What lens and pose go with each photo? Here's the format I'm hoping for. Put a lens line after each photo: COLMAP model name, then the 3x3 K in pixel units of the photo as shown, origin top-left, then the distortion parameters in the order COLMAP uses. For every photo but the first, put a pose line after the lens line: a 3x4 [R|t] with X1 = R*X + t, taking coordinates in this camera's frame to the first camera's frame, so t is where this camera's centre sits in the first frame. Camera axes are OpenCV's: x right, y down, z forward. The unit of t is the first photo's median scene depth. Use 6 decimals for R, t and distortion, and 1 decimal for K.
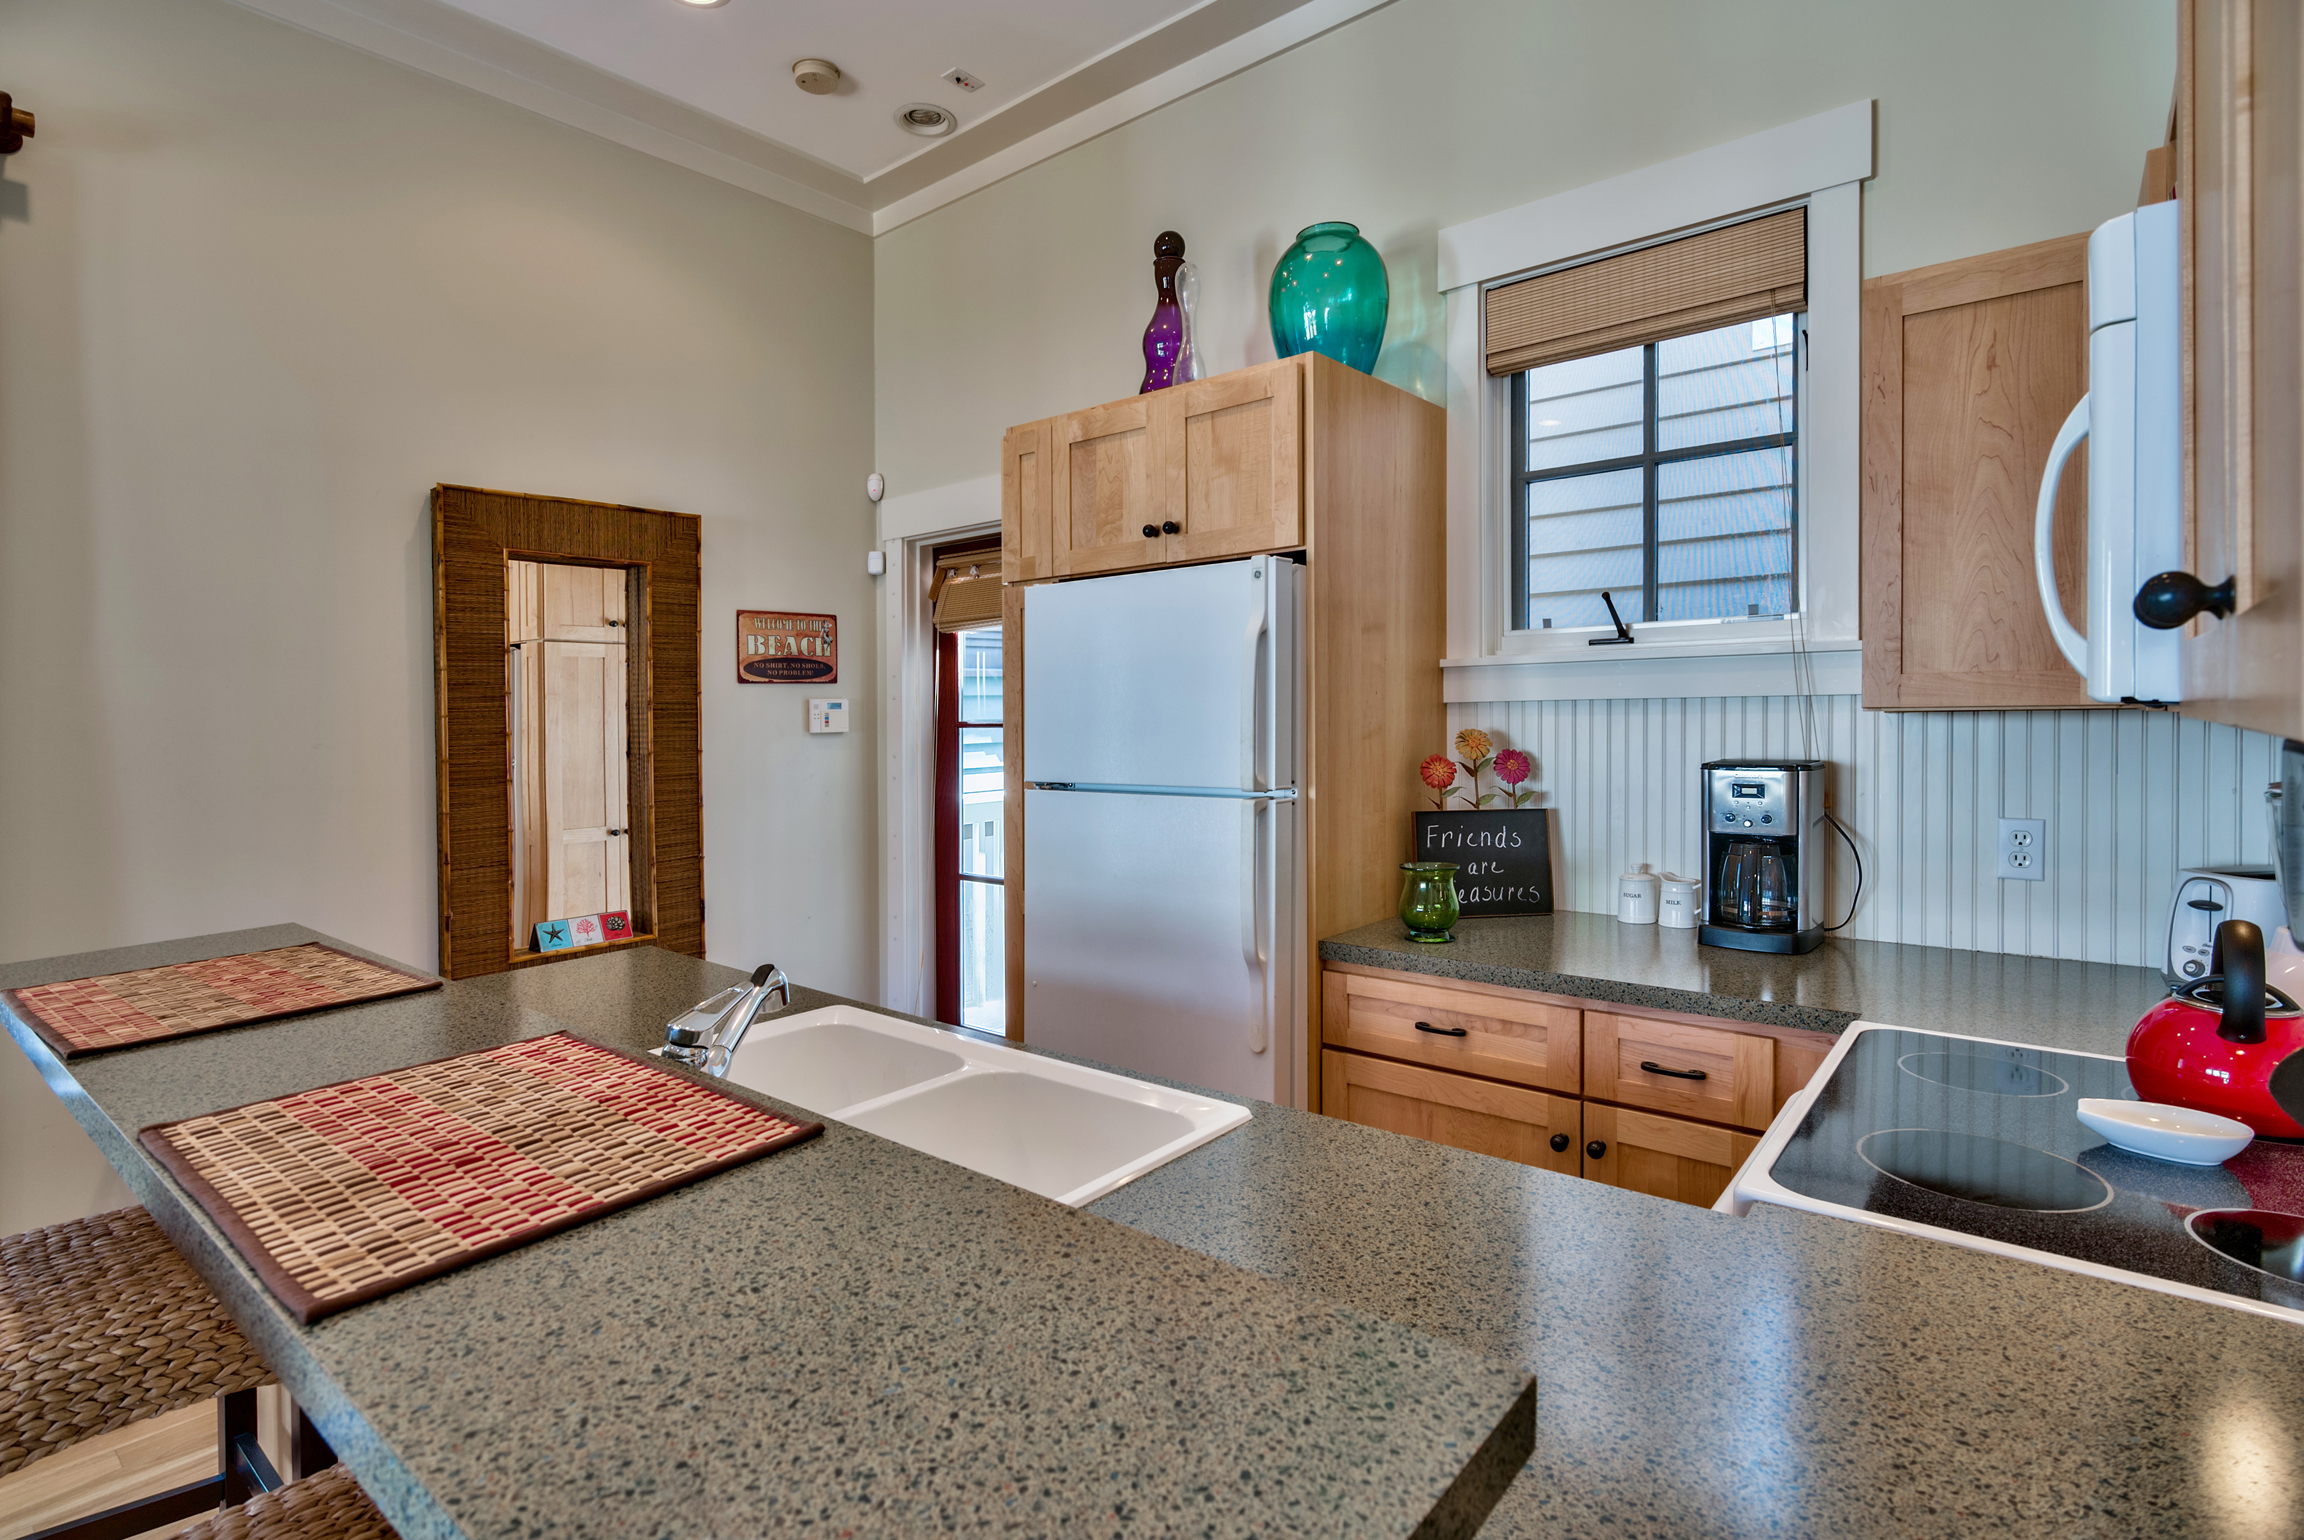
lens RADIAL K [[1125.5, 0, 1159.0], [0, 1125.5, 742.1], [0, 0, 1]] dist [0.000364, -0.000143]
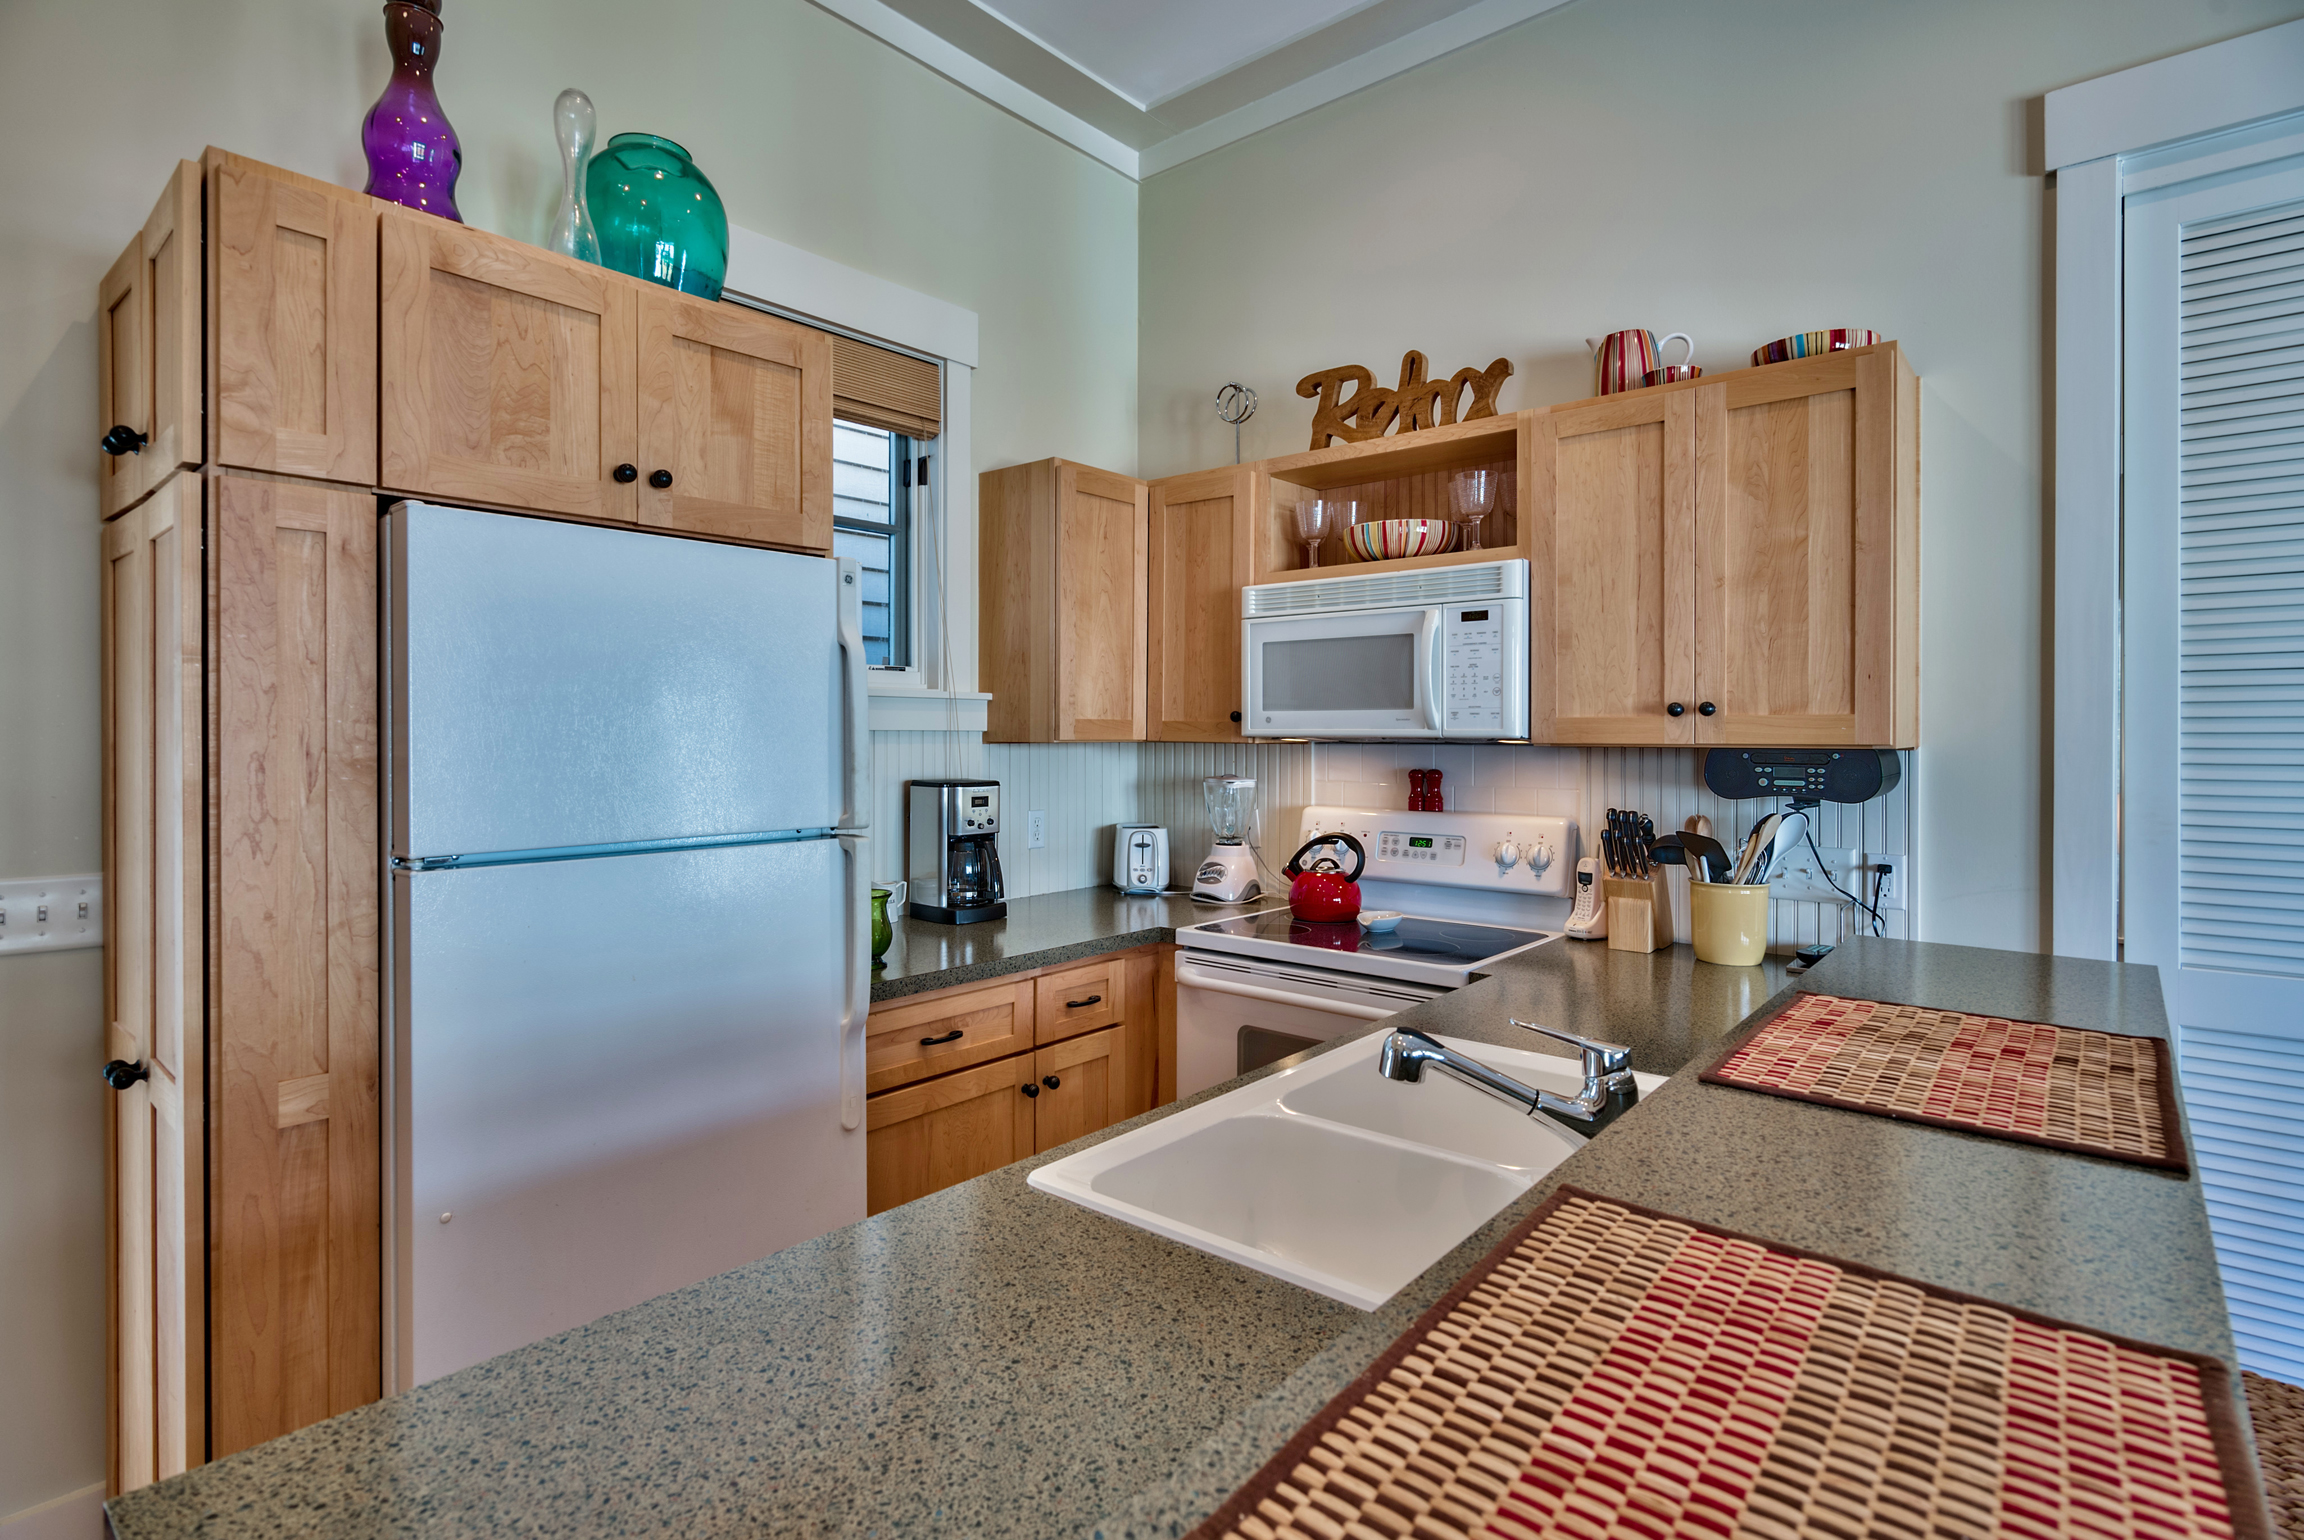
lens RADIAL K [[1125.5, 0, 1159.0], [0, 1125.5, 742.1], [0, 0, 1]] dist [0.000364, -0.000143]
pose [[0.013932, 0.008758, 0.999865, -0.770268], [0.019888, 0.999761, -0.009034, -0.010019], [-0.999705, 0.020012, 0.013755, 0.737296]]
